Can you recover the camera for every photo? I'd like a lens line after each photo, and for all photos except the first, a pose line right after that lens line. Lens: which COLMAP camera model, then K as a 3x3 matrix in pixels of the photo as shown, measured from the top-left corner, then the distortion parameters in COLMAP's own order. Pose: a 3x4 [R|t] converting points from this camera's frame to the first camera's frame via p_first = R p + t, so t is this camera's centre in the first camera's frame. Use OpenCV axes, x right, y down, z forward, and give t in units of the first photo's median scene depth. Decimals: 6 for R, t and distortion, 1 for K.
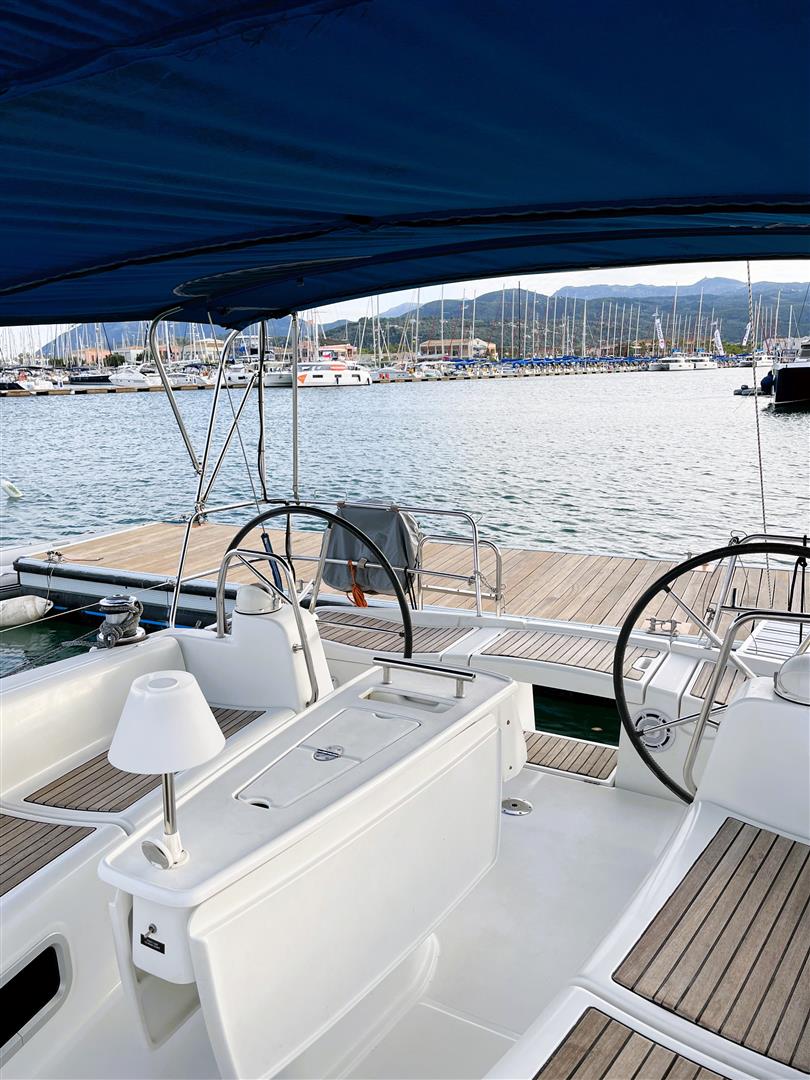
lens RADIAL K [[770.0, 0, 405.0], [0, 770.0, 540.0], [0, 0, 1]] dist [0.008985, -0.000059]
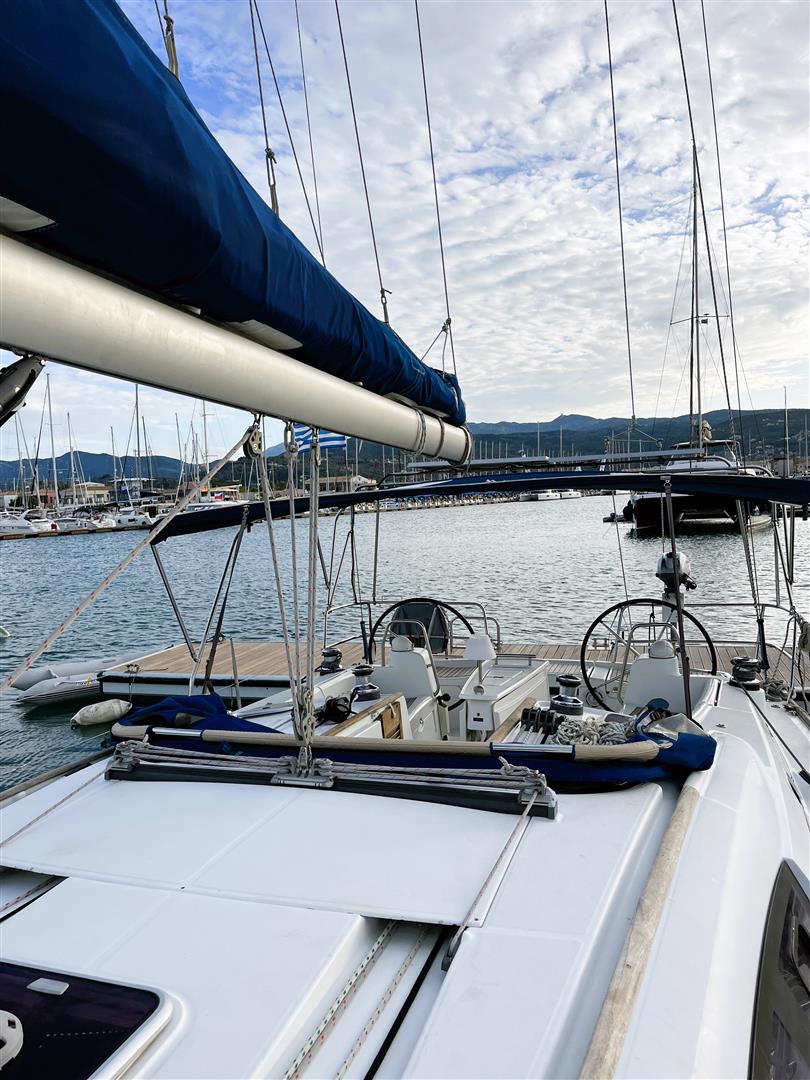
lens RADIAL K [[862.9, 0, 401.7], [0, 862.9, 504.9], [0, 0, 1]] dist [0.130898, -0.235739]
pose [[0.983743, -0.027879, 0.177404, -0.070864], [0.064452, 0.976871, -0.203883, 0.022259], [-0.167617, 0.212003, 0.962787, -0.148690]]
